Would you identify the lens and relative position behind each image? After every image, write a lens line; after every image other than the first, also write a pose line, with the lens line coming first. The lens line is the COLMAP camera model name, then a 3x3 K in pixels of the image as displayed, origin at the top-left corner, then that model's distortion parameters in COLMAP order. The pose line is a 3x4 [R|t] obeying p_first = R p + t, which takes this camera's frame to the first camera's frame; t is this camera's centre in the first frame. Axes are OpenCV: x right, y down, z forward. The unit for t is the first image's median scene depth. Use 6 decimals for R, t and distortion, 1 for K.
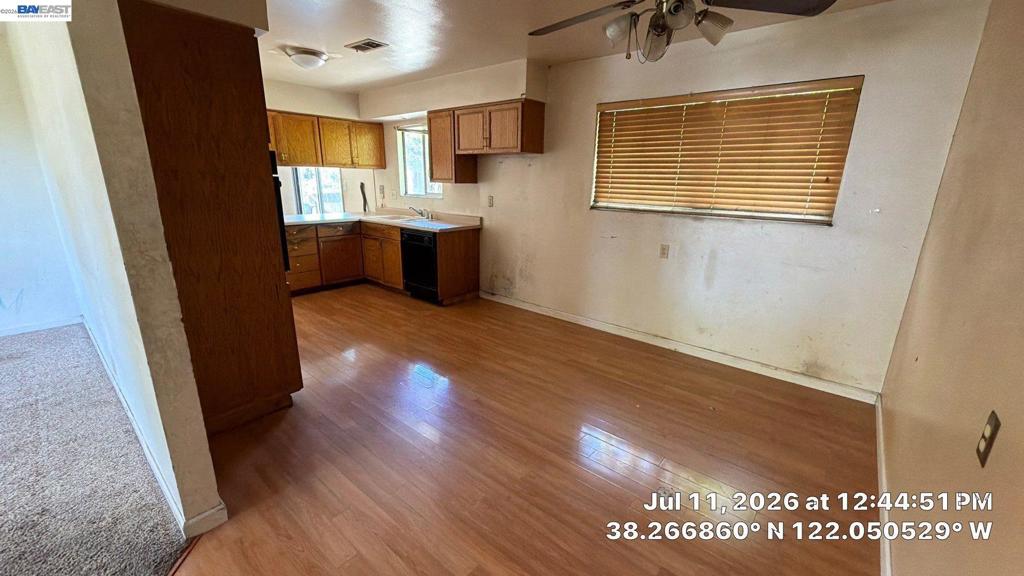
lens RADIAL K [[405.2, 0, 509.1], [0, 405.2, 295.0], [0, 0, 1]] dist [-0.001212, -0.000013]
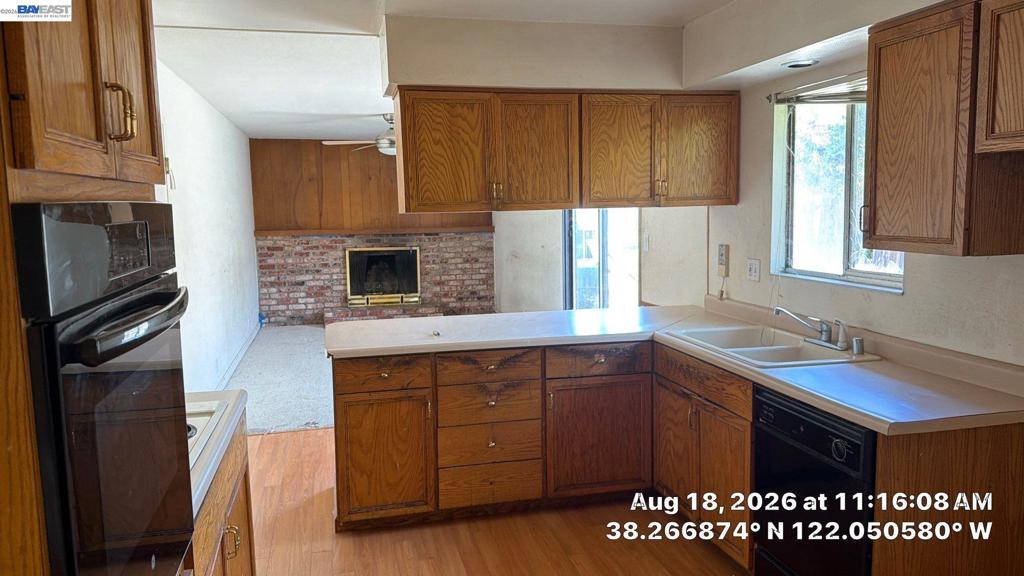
lens RADIAL K [[714.5, 0, 505.0], [0, 714.5, 285.7], [0, 0, 1]] dist [0.013341, -0.004312]
pose [[0.801407, 0.033732, -0.597167, -0.079289], [-0.132433, 0.983635, -0.122165, -0.133578], [0.583274, 0.176989, 0.792759, 0.376373]]
